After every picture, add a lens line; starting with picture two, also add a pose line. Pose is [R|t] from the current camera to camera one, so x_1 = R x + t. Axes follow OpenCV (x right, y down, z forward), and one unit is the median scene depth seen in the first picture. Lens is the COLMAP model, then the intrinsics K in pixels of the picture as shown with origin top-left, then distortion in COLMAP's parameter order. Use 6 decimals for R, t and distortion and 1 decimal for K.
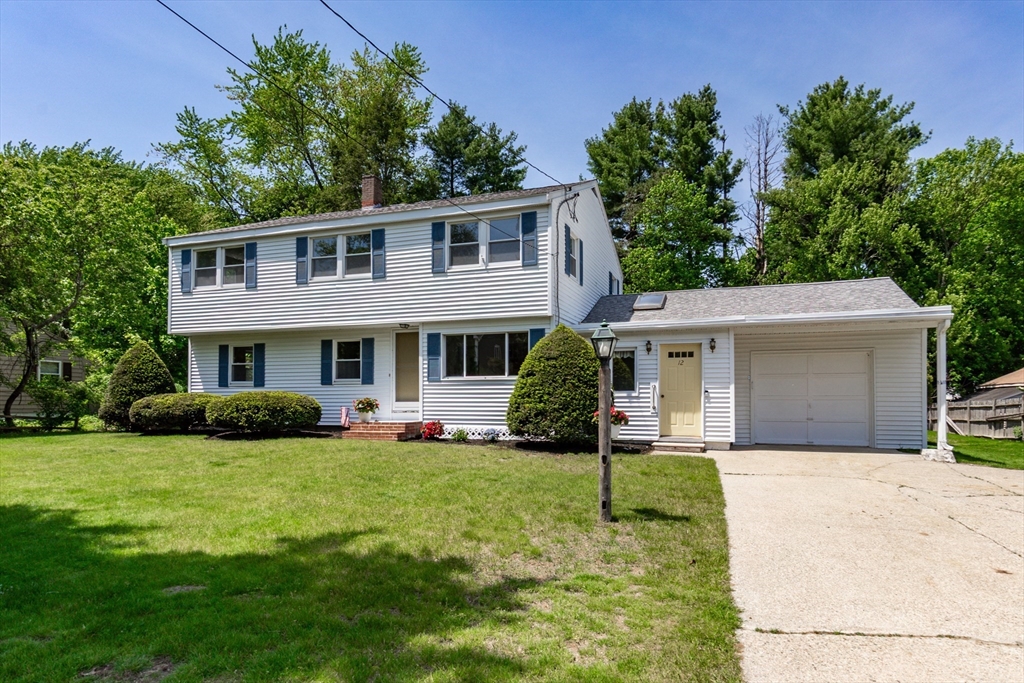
lens RADIAL K [[551.5, 0, 516.8], [0, 551.5, 384.3], [0, 0, 1]] dist [0.001522, 0.000447]
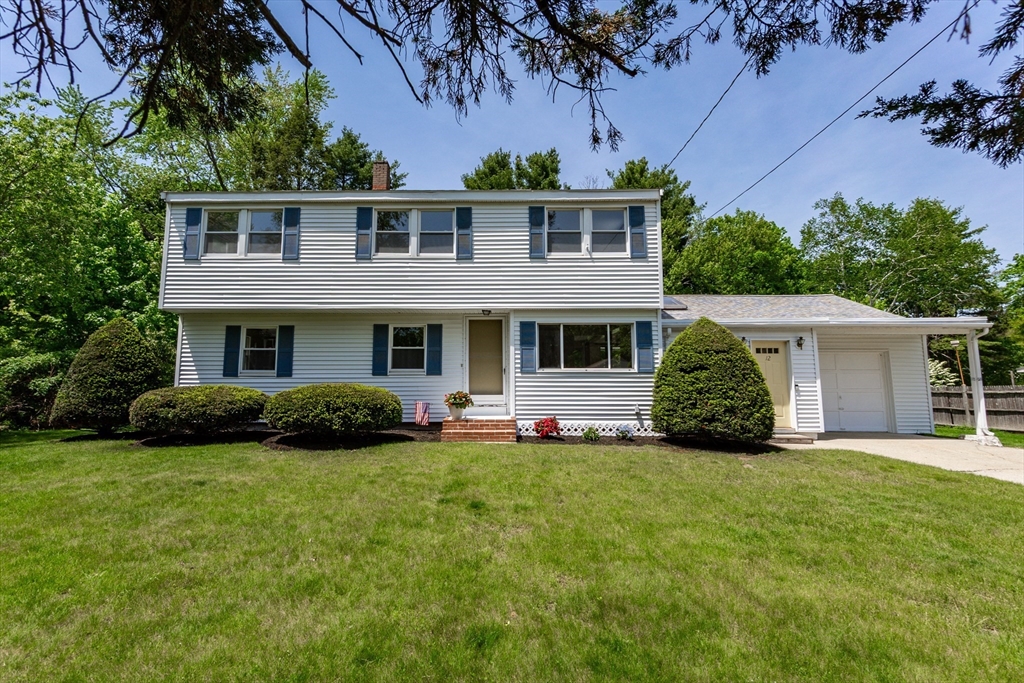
lens RADIAL K [[446.1, 0, 511.3], [0, 446.1, 336.2], [0, 0, 1]] dist [-0.001500, 0.001468]
pose [[0.954735, 0.033342, 0.295582, -0.390623], [-0.009250, 0.996545, -0.082536, -0.004885], [-0.297313, 0.076066, 0.951745, 0.282478]]
